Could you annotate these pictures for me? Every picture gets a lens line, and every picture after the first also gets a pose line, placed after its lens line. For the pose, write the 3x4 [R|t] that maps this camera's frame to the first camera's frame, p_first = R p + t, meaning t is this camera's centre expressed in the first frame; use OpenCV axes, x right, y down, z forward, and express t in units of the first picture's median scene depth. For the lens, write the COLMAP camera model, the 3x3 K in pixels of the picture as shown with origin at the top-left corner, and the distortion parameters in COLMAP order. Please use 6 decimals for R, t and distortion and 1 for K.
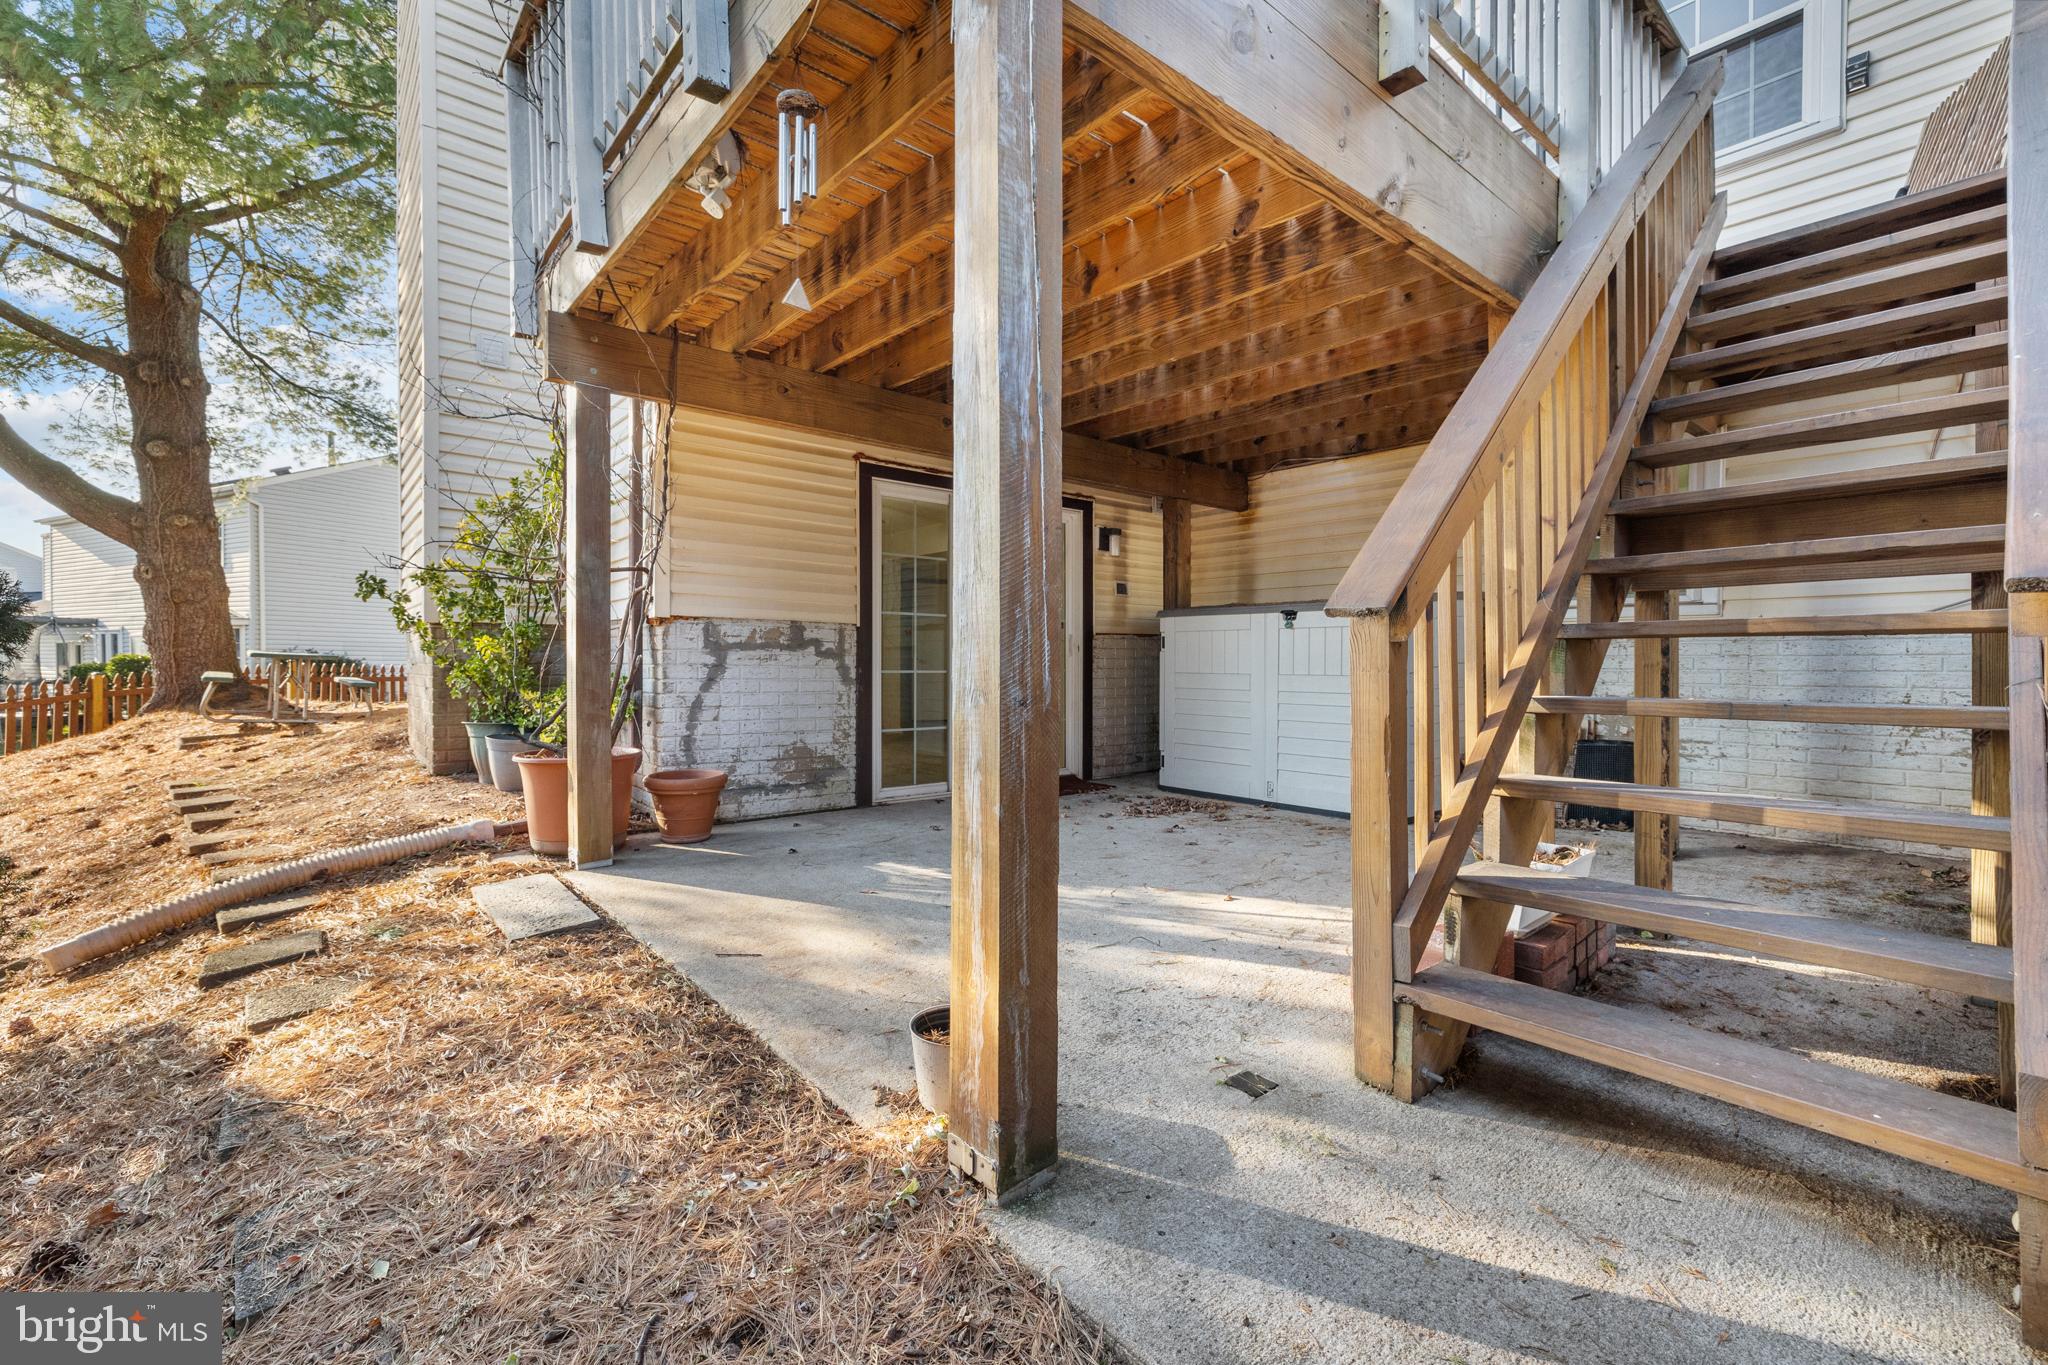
lens RADIAL K [[865.5, 0, 1024.0], [0, 865.5, 682.5], [0, 0, 1]] dist [0.001887, -0.000091]
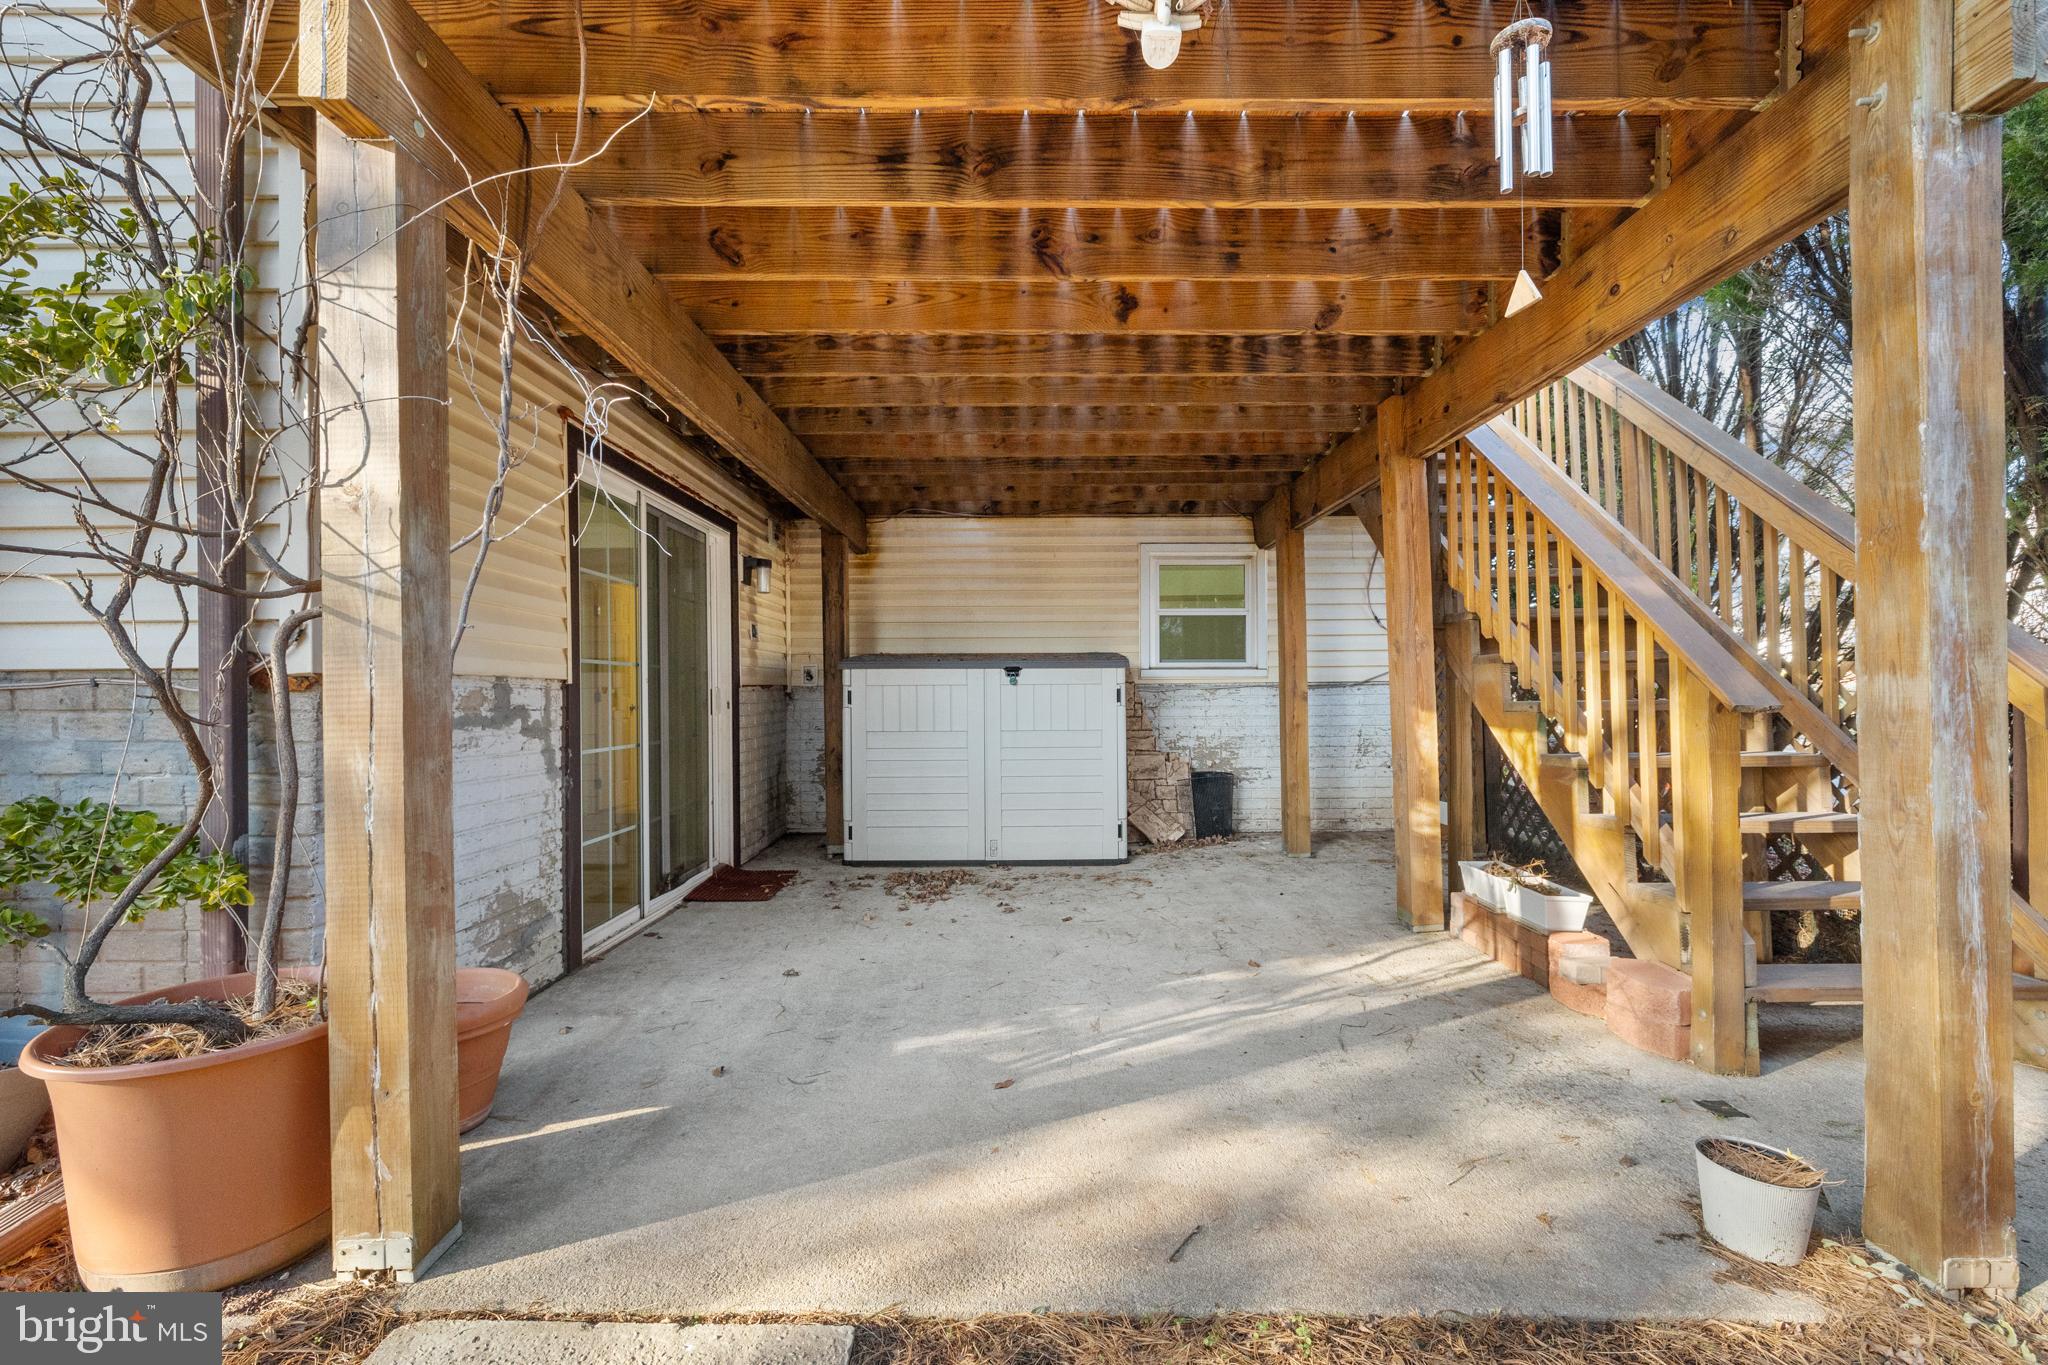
lens RADIAL K [[863.8, 0, 1022.9], [0, 863.8, 690.8], [0, 0, 1]] dist [-0.000454, -0.000082]
pose [[0.649318, -0.007774, 0.760477, -0.454510], [0.029003, 0.999473, -0.014547, -0.041084], [-0.759964, 0.031502, 0.649201, 0.346557]]
